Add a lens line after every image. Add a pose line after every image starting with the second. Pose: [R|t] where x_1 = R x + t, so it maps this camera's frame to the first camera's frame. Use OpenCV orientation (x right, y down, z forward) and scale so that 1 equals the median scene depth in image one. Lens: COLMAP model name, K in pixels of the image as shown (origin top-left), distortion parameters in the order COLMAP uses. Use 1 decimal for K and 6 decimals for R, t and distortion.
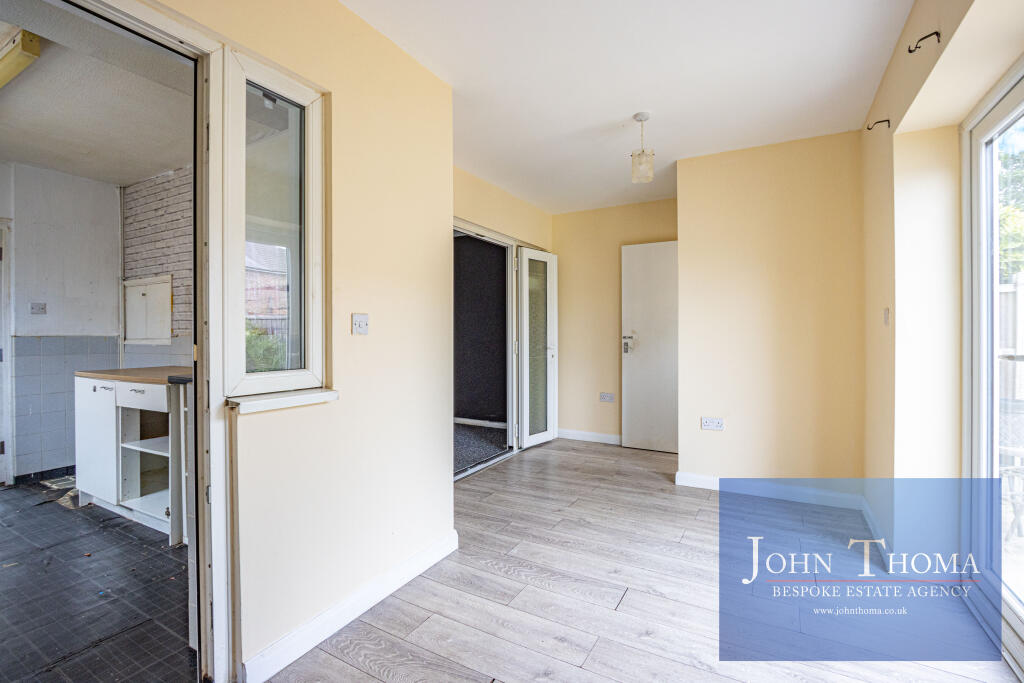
lens RADIAL K [[470.2, 0, 510.7], [0, 470.2, 339.7], [0, 0, 1]] dist [-0.000012, -0.000037]
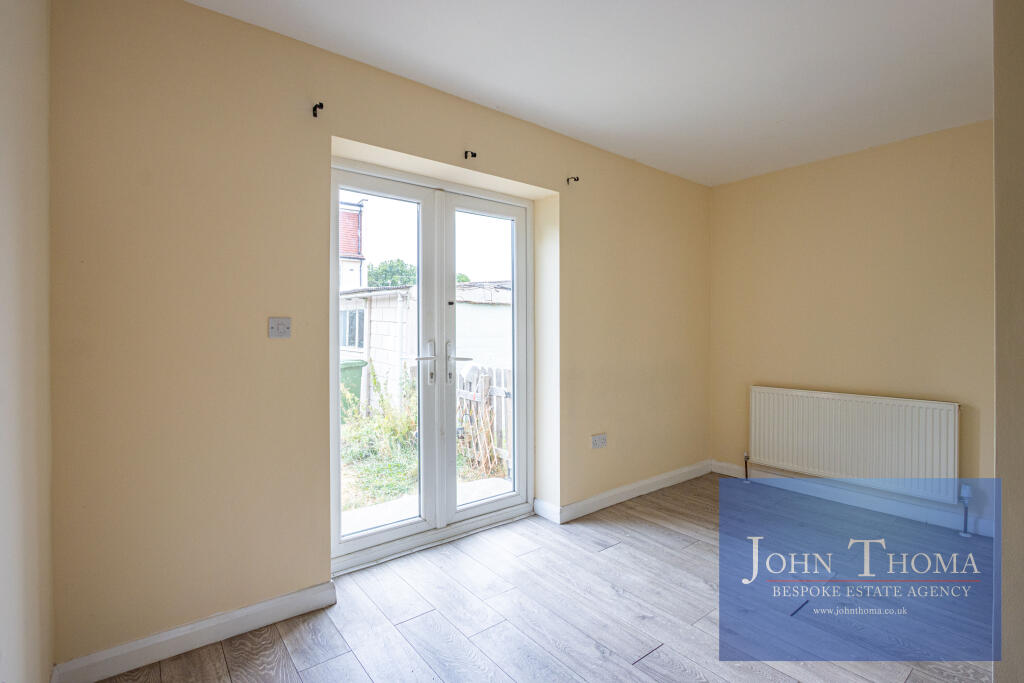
lens RADIAL K [[470.2, 0, 510.1], [0, 470.2, 340.3], [0, 0, 1]] dist [-0.000012, -0.000037]
pose [[-0.926774, 0.000560, 0.375618, 0.167553], [0.004958, 0.999930, 0.010742, -0.041945], [-0.375586, 0.011818, -0.926712, 2.155168]]
